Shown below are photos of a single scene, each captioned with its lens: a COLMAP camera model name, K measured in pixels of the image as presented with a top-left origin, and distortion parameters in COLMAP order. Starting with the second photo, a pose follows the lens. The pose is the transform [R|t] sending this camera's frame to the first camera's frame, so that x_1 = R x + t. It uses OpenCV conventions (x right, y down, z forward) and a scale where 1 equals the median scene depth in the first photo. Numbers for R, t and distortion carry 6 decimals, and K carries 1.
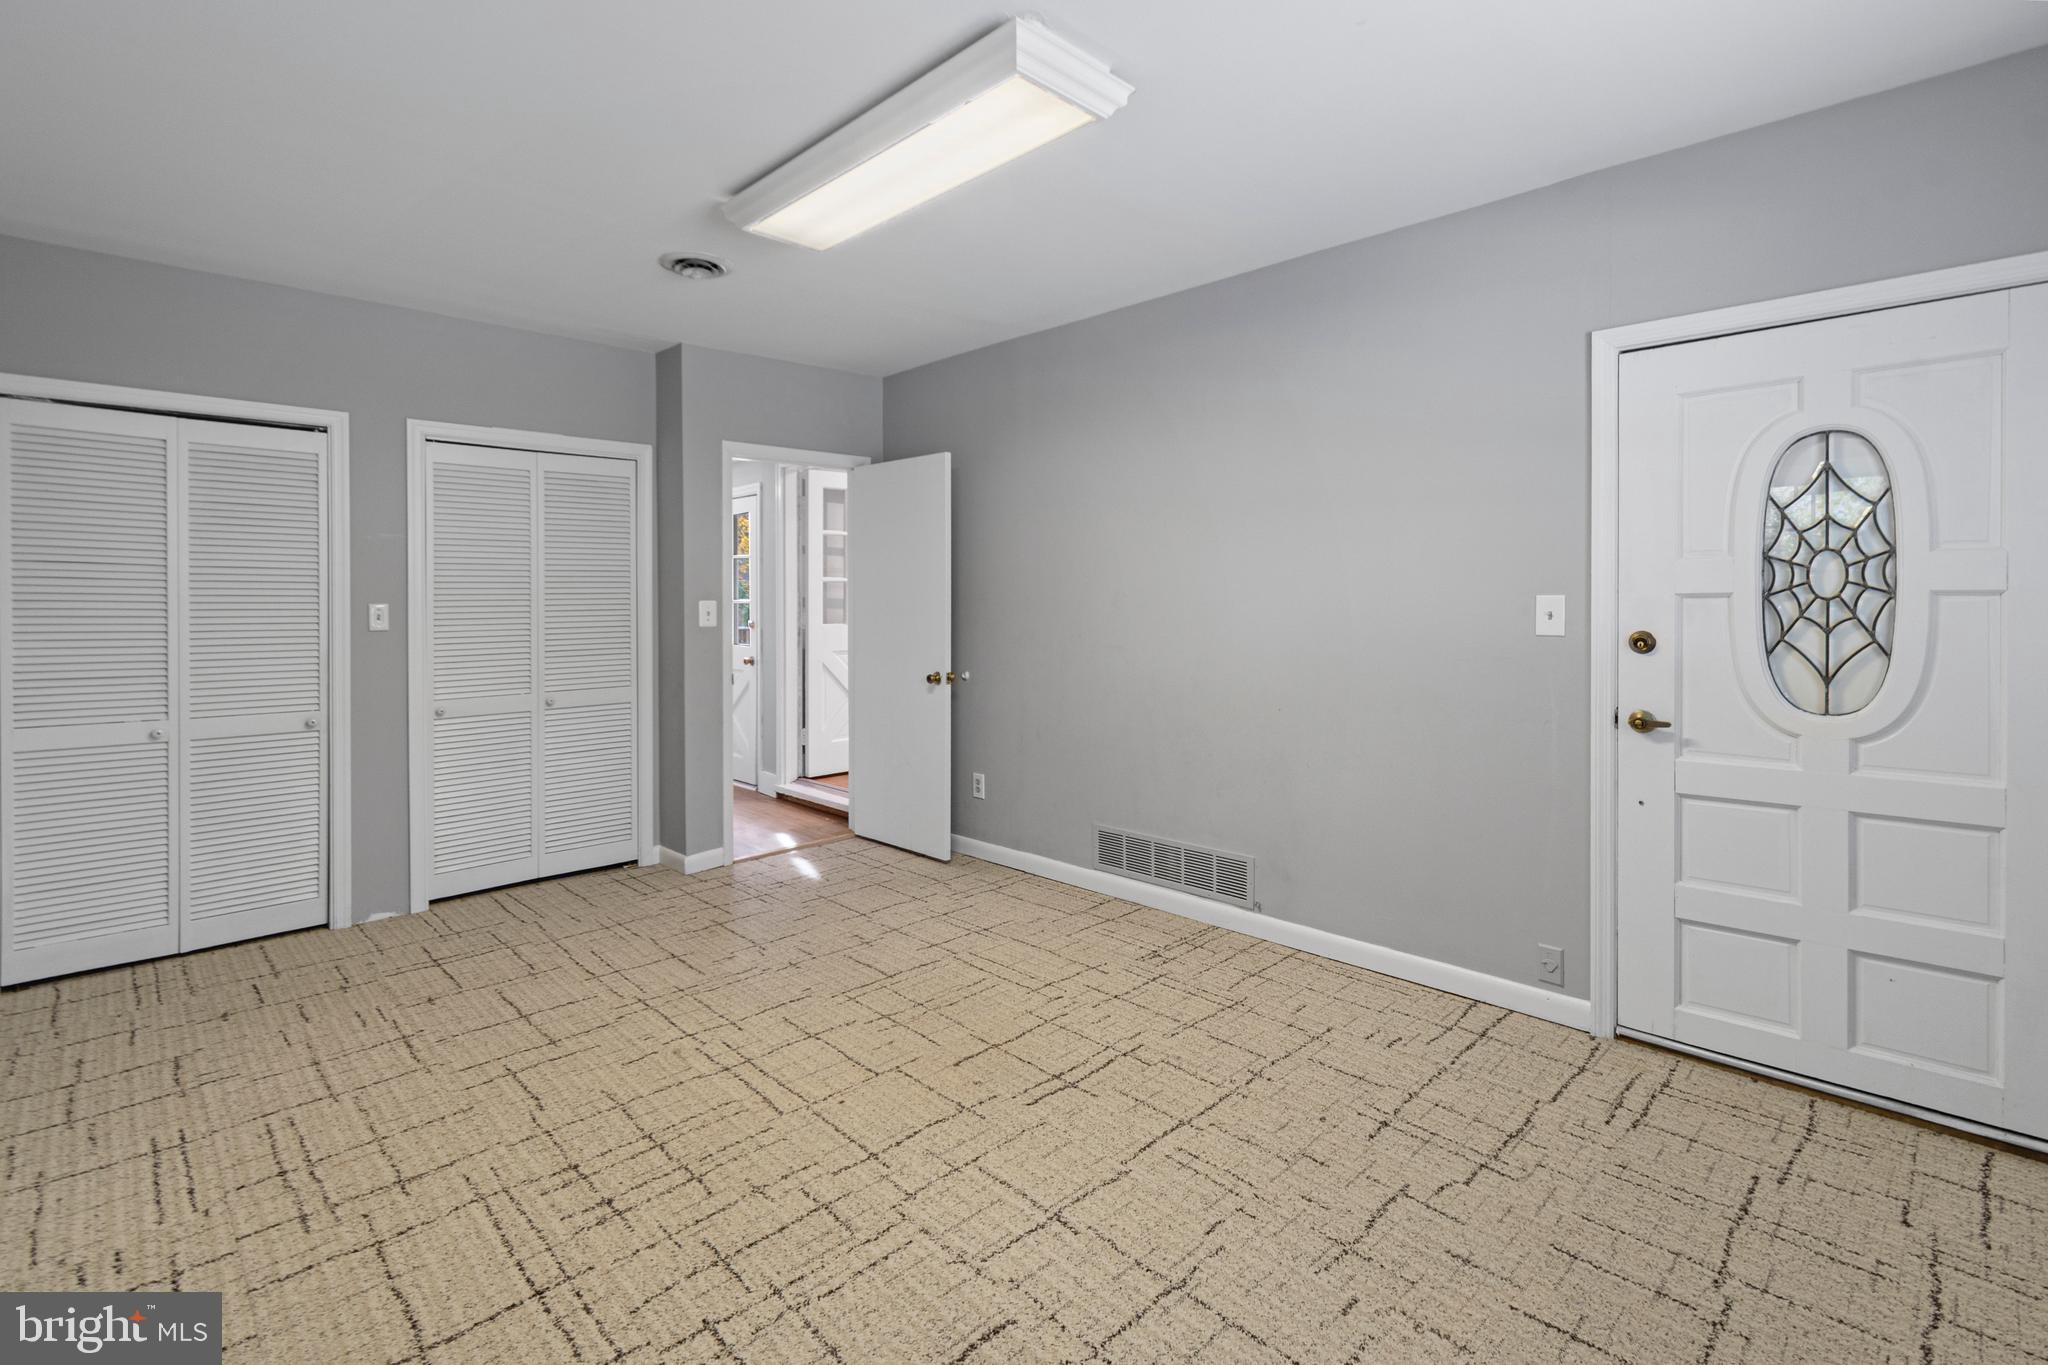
lens RADIAL K [[960.4, 0, 981.2], [0, 960.4, 617.7], [0, 0, 1]] dist [0.001282, -0.000076]
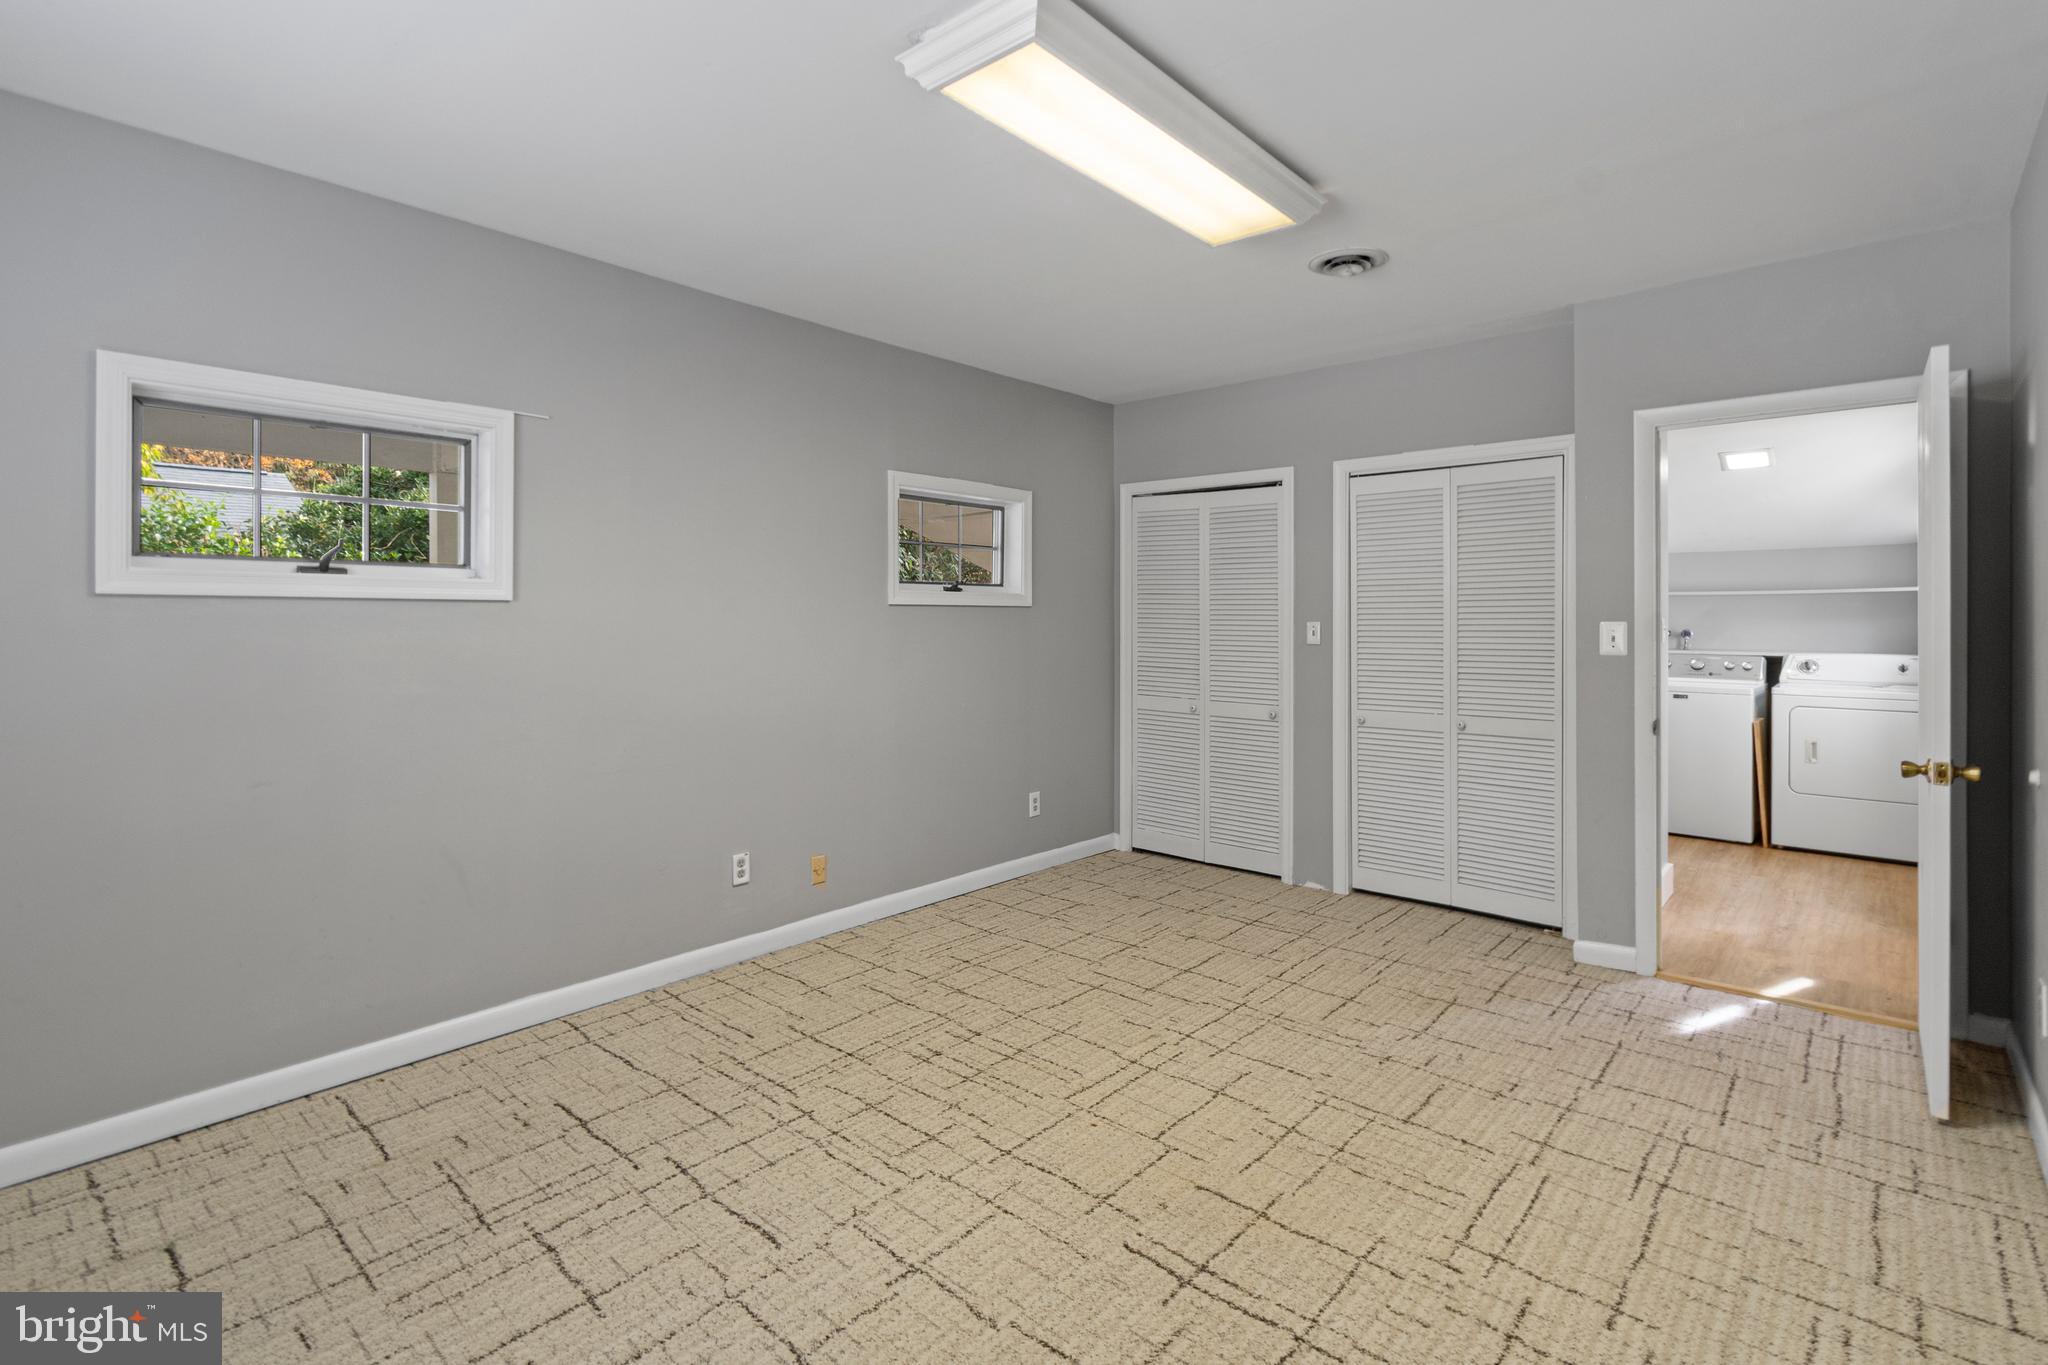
lens RADIAL K [[960.4, 0, 981.2], [0, 960.4, 617.7], [0, 0, 1]] dist [0.001282, -0.000076]
pose [[0.067719, 0.004067, -0.997696, 0.680609], [-0.020542, 0.999785, 0.002682, -0.018411], [0.997493, 0.020313, 0.067788, 0.652096]]
